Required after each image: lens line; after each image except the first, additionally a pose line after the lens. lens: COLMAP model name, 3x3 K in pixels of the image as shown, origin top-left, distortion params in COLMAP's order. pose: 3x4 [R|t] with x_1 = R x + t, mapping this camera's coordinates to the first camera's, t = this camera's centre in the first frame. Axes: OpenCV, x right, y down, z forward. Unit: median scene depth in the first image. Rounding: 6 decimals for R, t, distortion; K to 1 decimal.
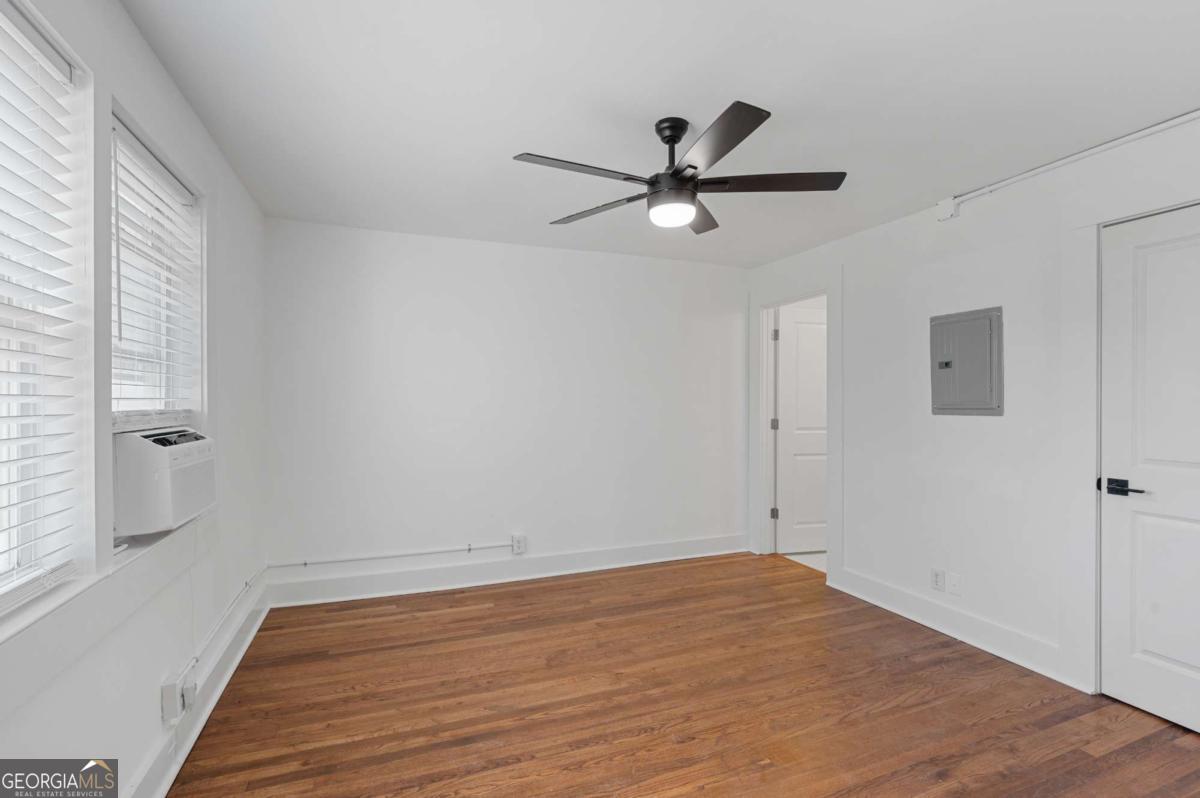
lens RADIAL K [[550.3, 0, 600.0], [0, 550.3, 399.0], [0, 0, 1]] dist [-0.000238, 0.000001]
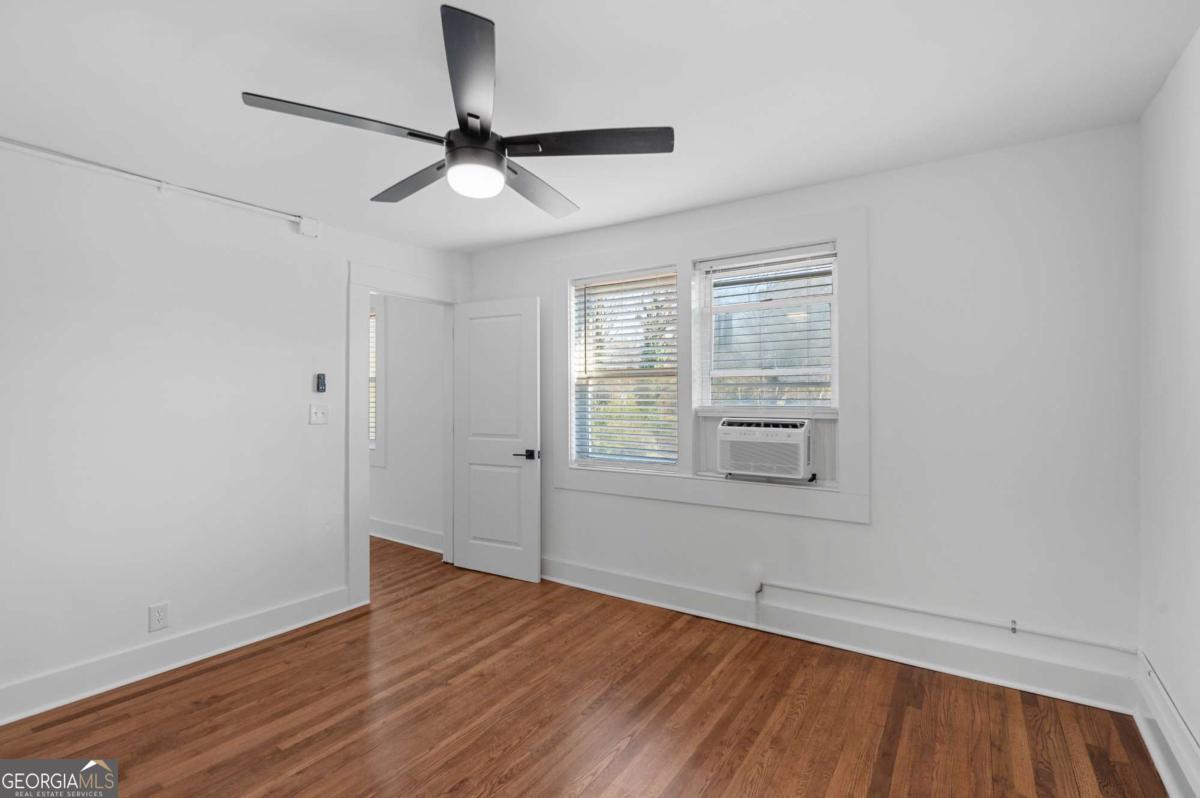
lens RADIAL K [[550.3, 0, 600.0], [0, 550.3, 399.0], [0, 0, 1]] dist [-0.000238, 0.000001]
pose [[-0.822916, 0.003126, -0.568154, 0.459577], [0.005568, 0.999981, -0.002563, -0.001265], [0.568135, -0.005273, -0.822918, 1.815482]]
